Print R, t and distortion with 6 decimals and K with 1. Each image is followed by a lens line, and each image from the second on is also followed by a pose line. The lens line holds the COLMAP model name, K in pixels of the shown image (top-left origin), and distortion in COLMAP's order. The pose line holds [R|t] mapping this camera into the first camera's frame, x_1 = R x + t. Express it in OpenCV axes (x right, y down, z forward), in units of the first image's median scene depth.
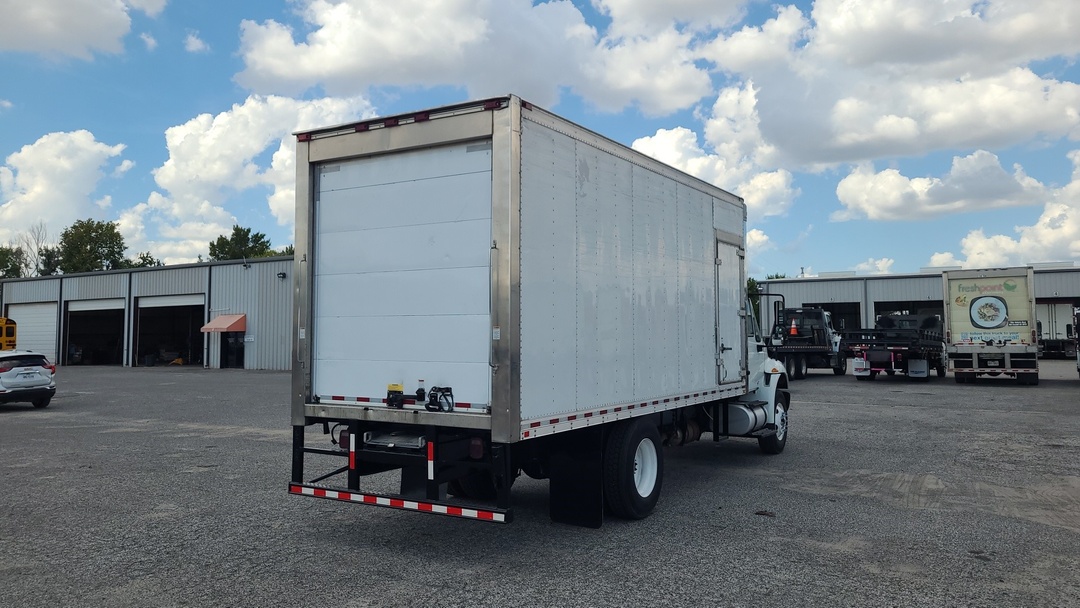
lens RADIAL K [[811.3, 0, 537.1], [0, 811.3, 299.4], [0, 0, 1]] dist [0.072028, 0.000491]
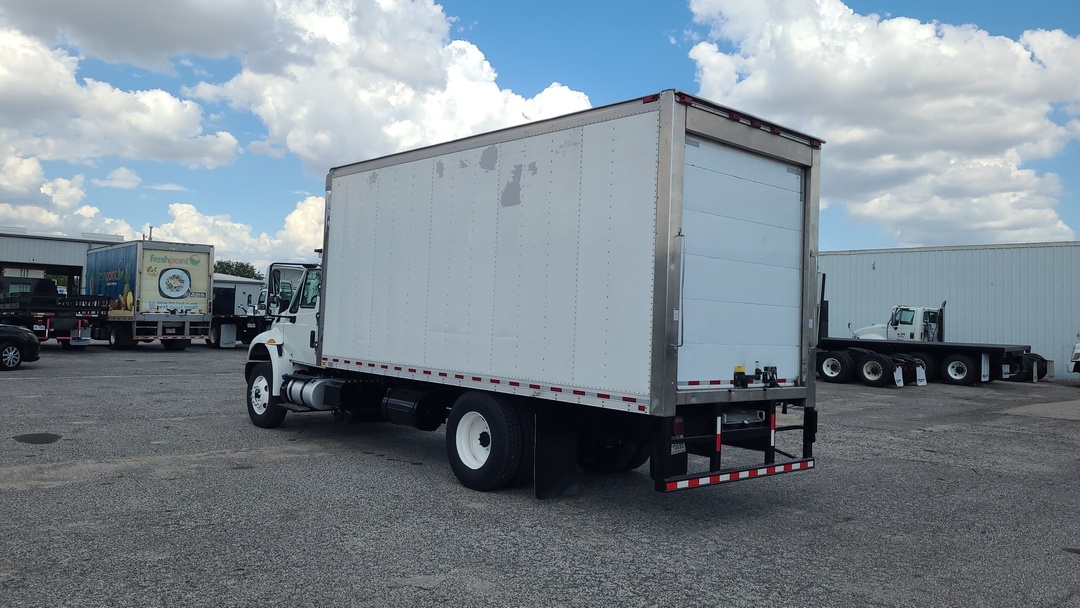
lens RADIAL K [[811.3, 0, 537.1], [0, 811.3, 299.4], [0, 0, 1]] dist [0.072028, 0.000491]
pose [[0.281712, 0.036772, 0.958794, -0.343960], [-0.080603, 0.996640, -0.014541, 0.014173], [-0.956107, -0.073185, 0.283730, 0.254432]]
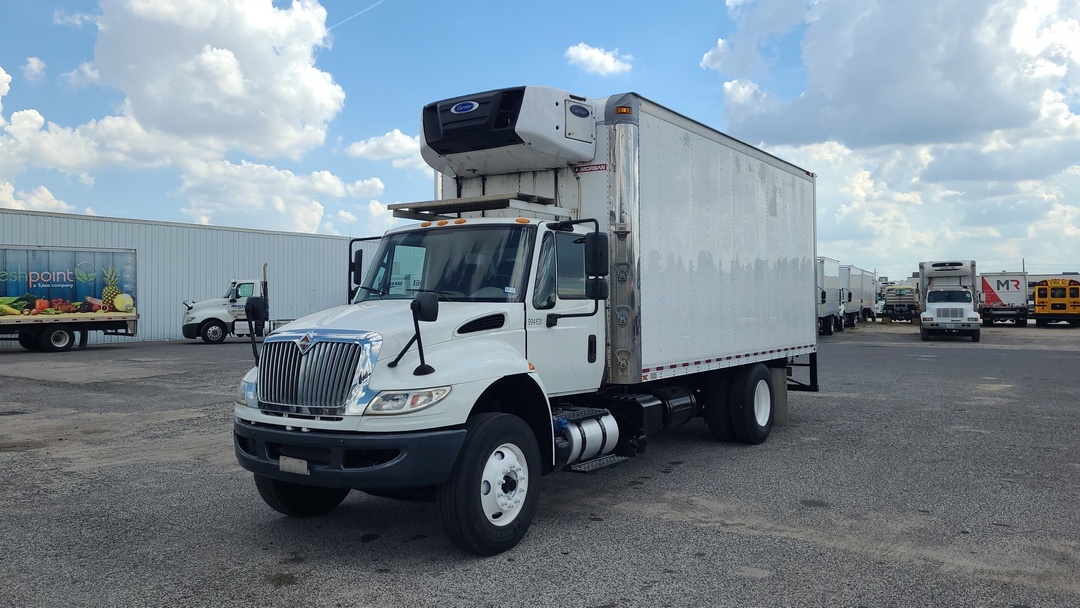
lens RADIAL K [[811.3, 0, 537.1], [0, 811.3, 299.4], [0, 0, 1]] dist [0.072028, 0.000491]
pose [[-0.998660, 0.015247, 0.049463, 0.165329], [0.012492, 0.998379, -0.055533, 0.044254], [-0.050230, -0.054840, -0.997231, 0.916942]]
